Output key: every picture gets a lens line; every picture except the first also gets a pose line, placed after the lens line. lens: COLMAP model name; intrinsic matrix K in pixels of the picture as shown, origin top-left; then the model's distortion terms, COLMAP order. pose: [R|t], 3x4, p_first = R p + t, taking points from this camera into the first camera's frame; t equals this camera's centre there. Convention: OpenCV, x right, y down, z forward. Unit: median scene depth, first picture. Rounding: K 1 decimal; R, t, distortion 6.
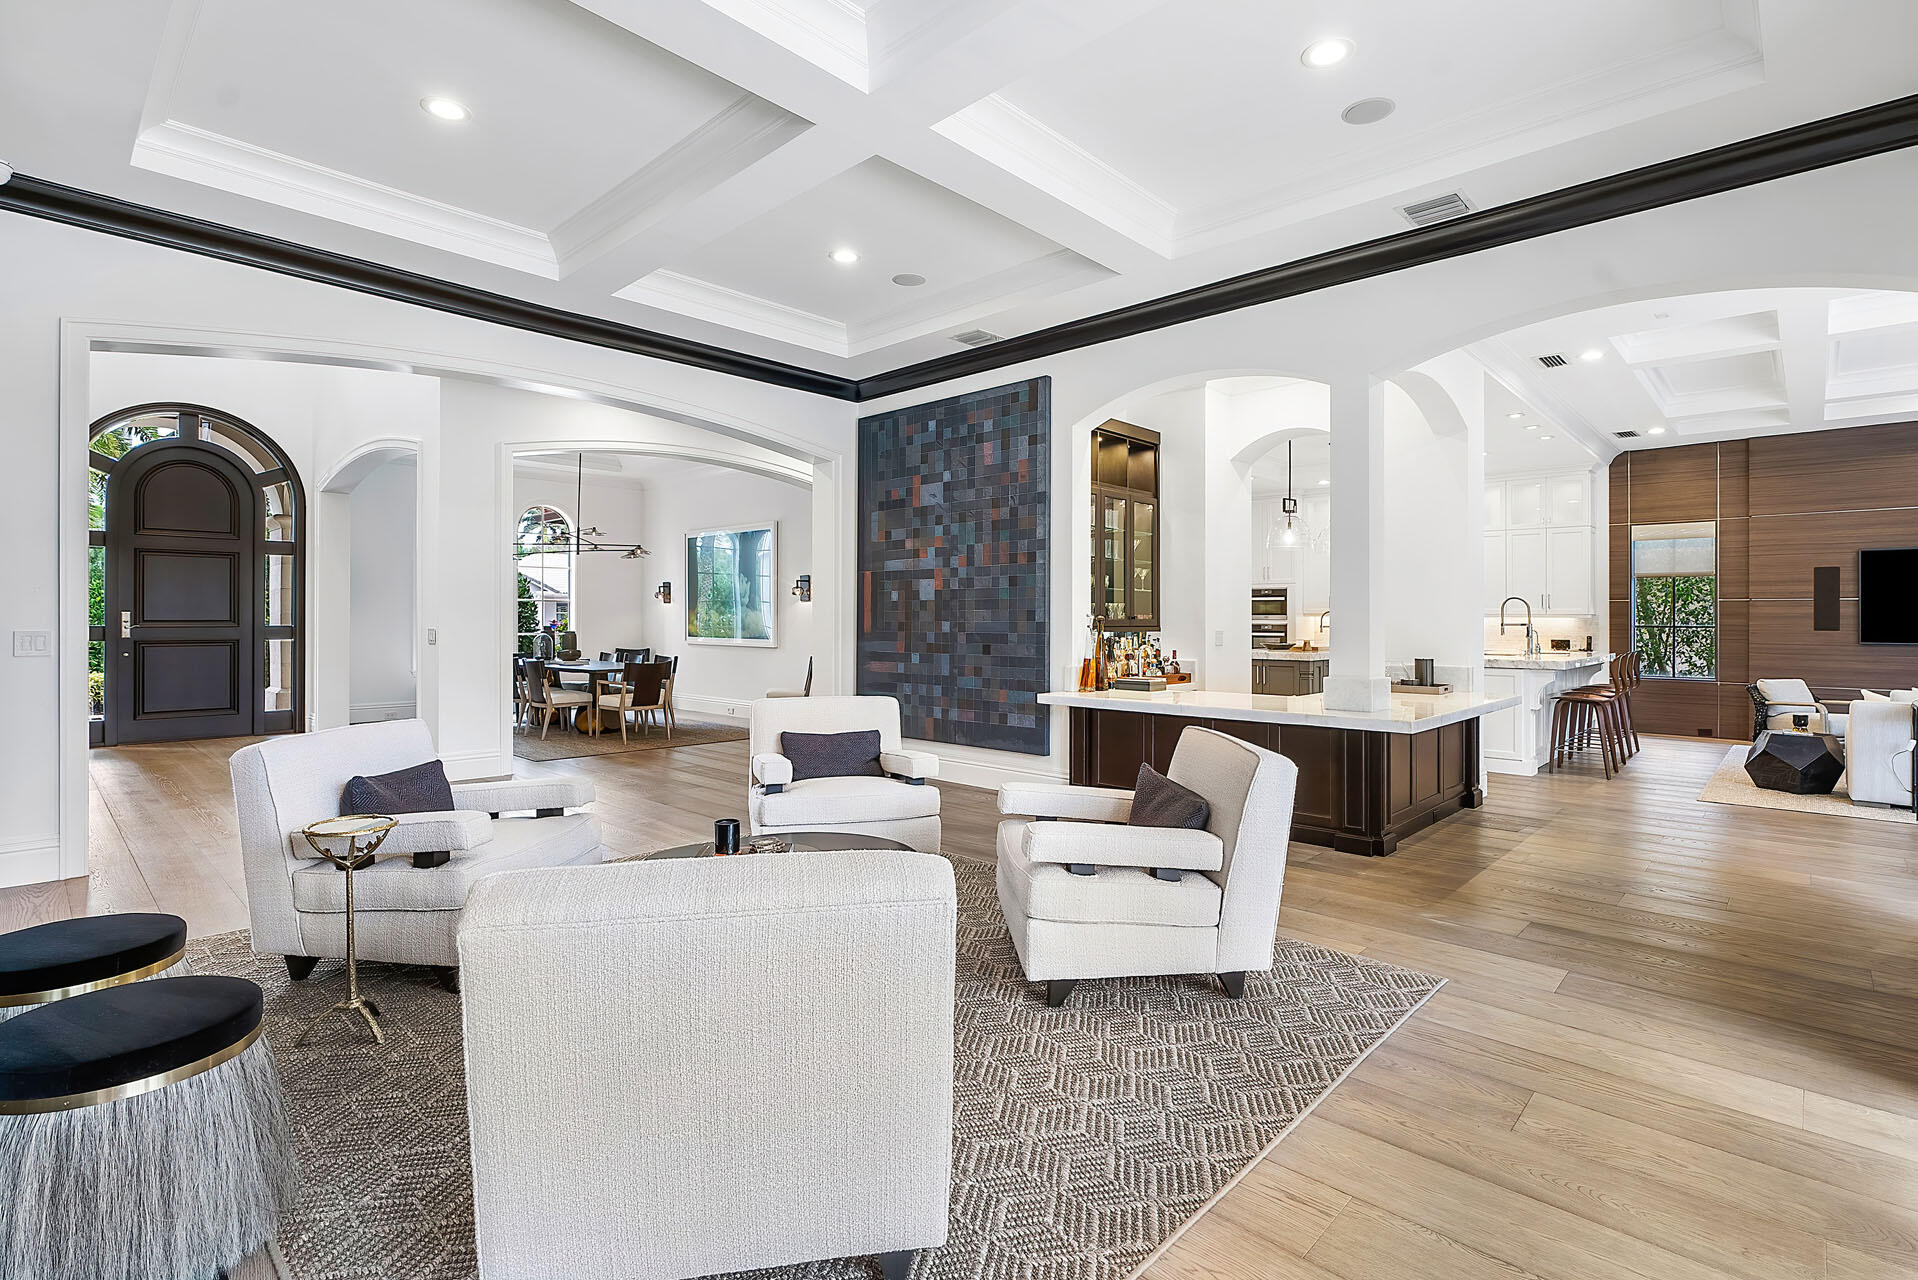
lens RADIAL K [[901.4, 0, 989.7], [0, 901.4, 621.8], [0, 0, 1]] dist [-0.000044, 0.000459]
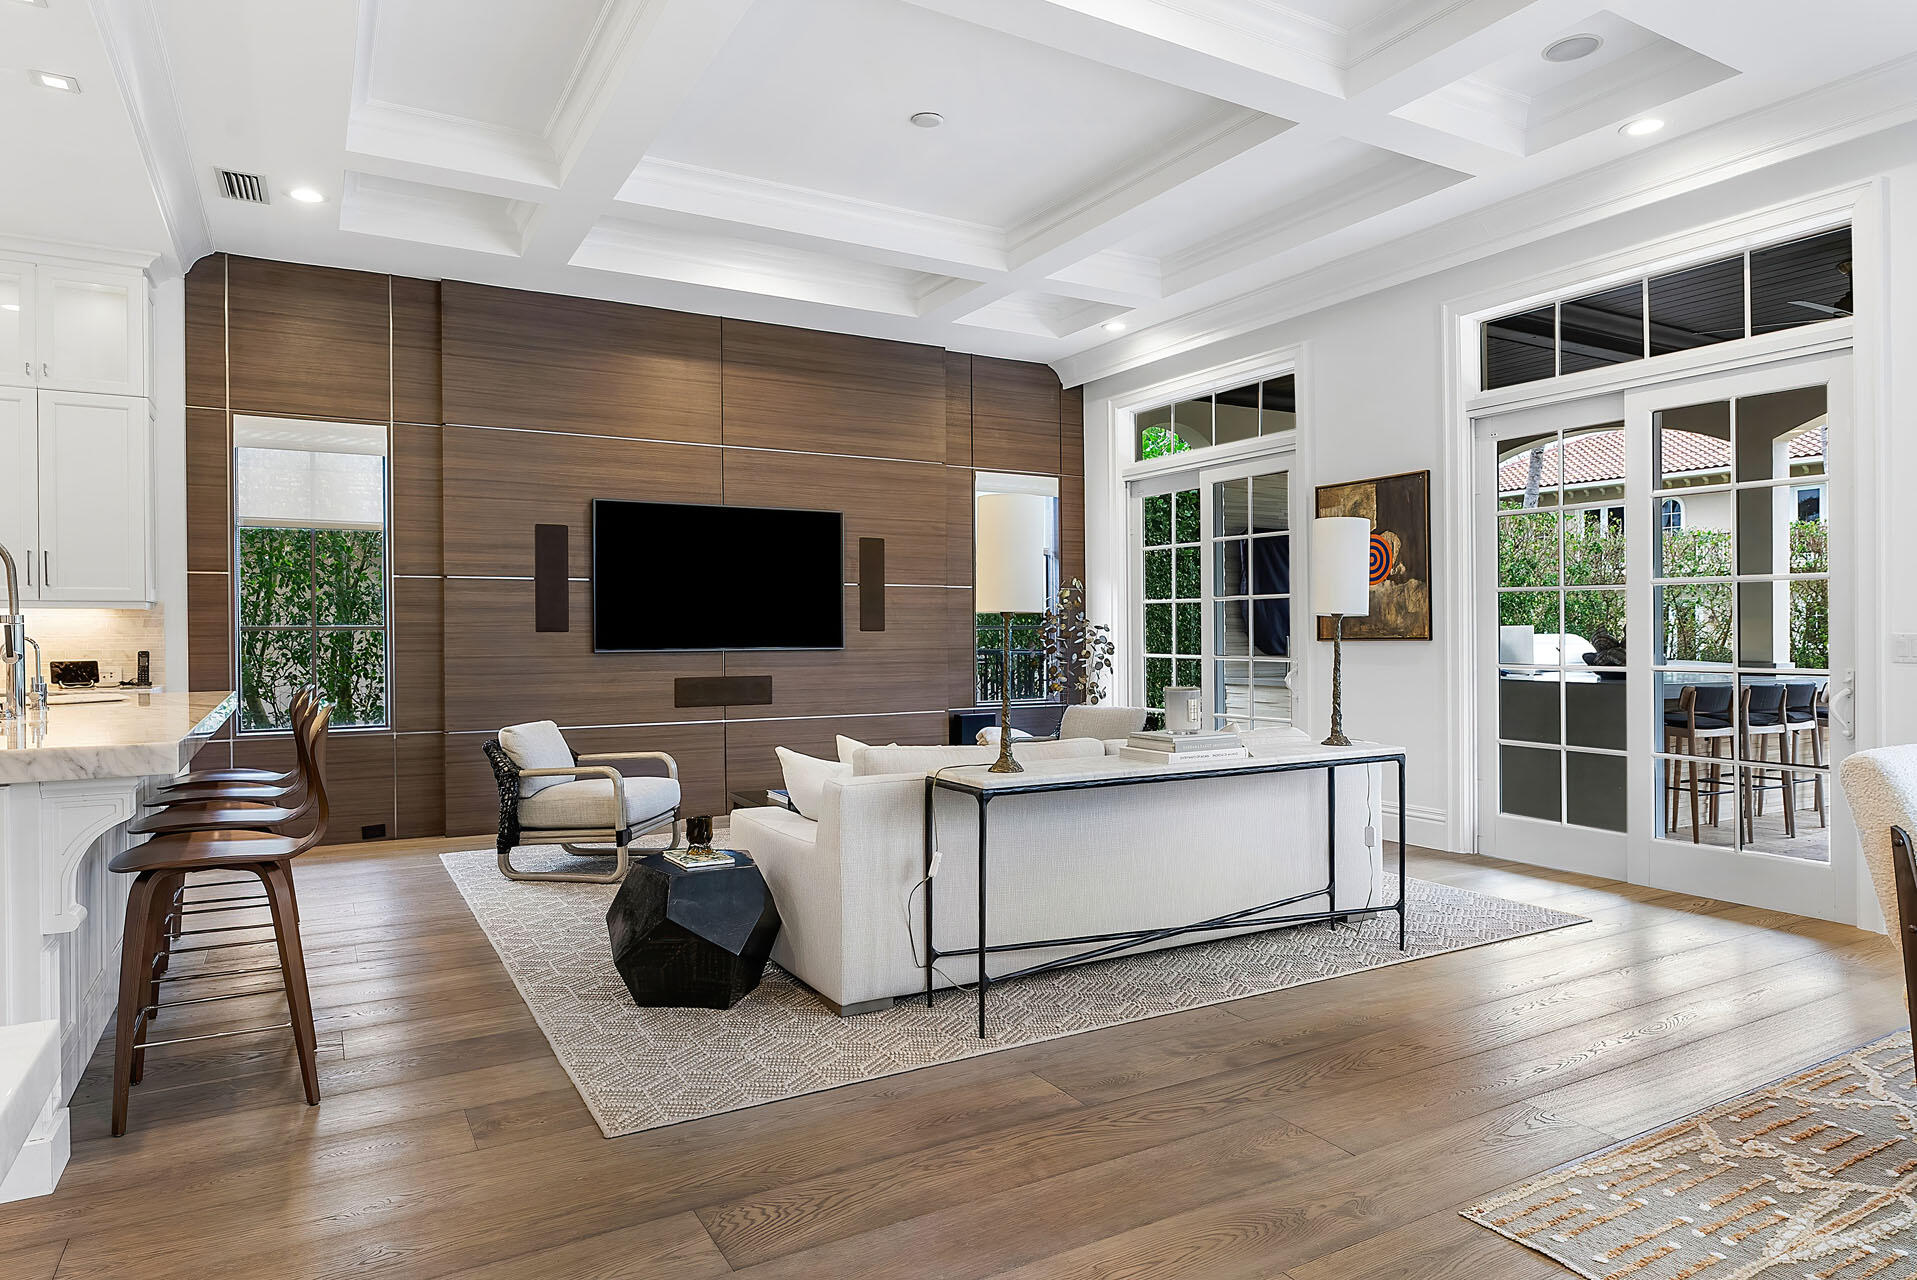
lens RADIAL K [[1151.4, 0, 968.2], [0, 1151.4, 628.7], [0, 0, 1]] dist [-0.018555, 0.000368]
pose [[0.304372, -0.005737, 0.952536, 0.274145], [0.008935, 0.999955, 0.003167, 0.007302], [-0.952511, 0.007547, 0.304409, 0.477790]]
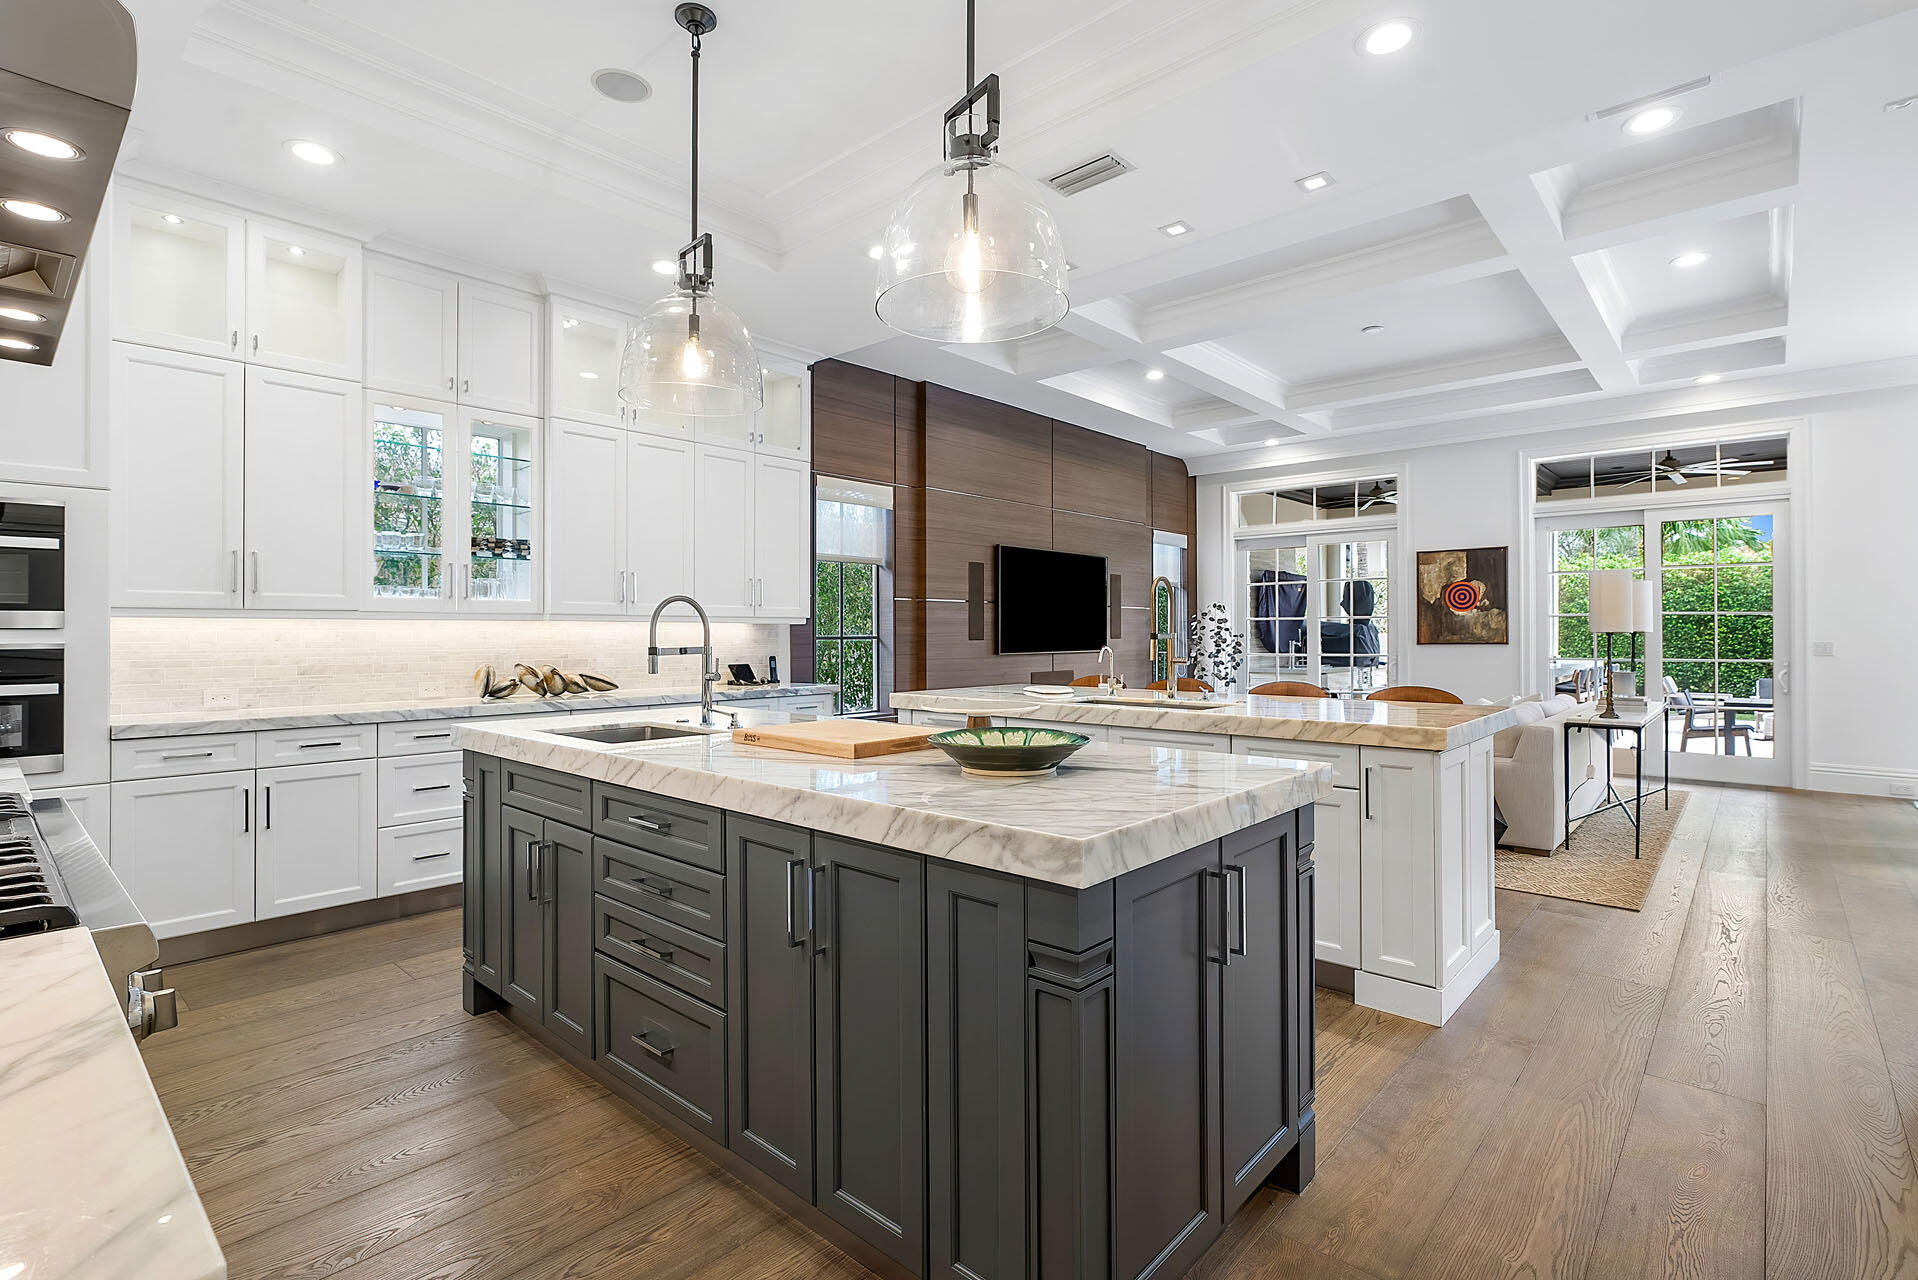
lens RADIAL K [[901.4, 0, 989.7], [0, 901.4, 621.8], [0, 0, 1]] dist [-0.000044, 0.000459]
pose [[-0.016044, 0.004729, 0.999860, 0.097423], [0.006110, 0.999971, -0.004631, -0.002700], [-0.999853, 0.006035, -0.016073, 0.944343]]
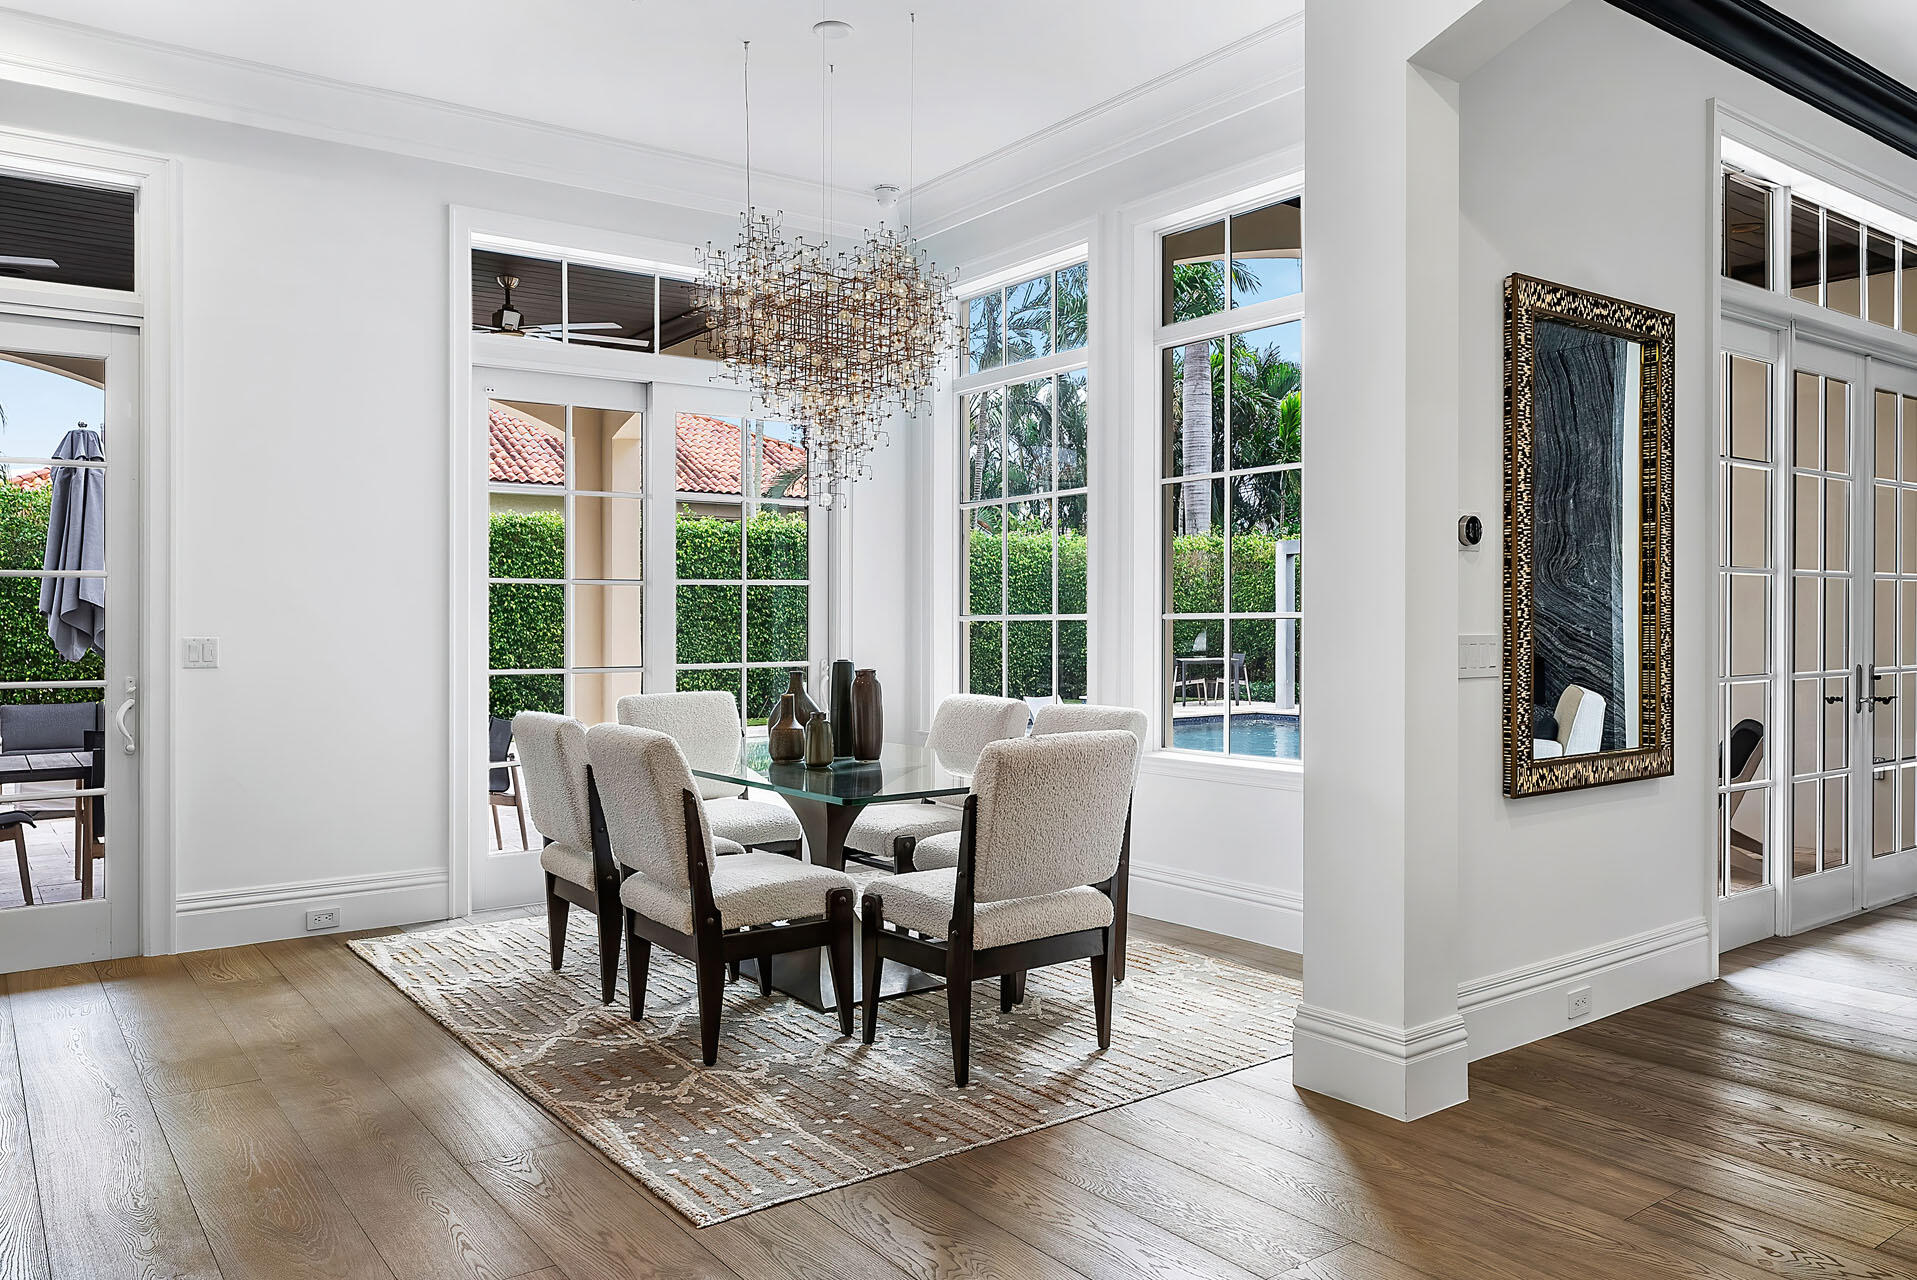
lens RADIAL K [[1351.3, 0, 965.9], [0, 1351.3, 638.8], [0, 0, 1]] dist [0.001858, 0.000889]
pose [[-0.982205, -0.006943, 0.187684, 0.425207], [-0.003090, 0.999779, 0.020812, 0.002574], [-0.187787, 0.019861, -0.982009, 0.716374]]
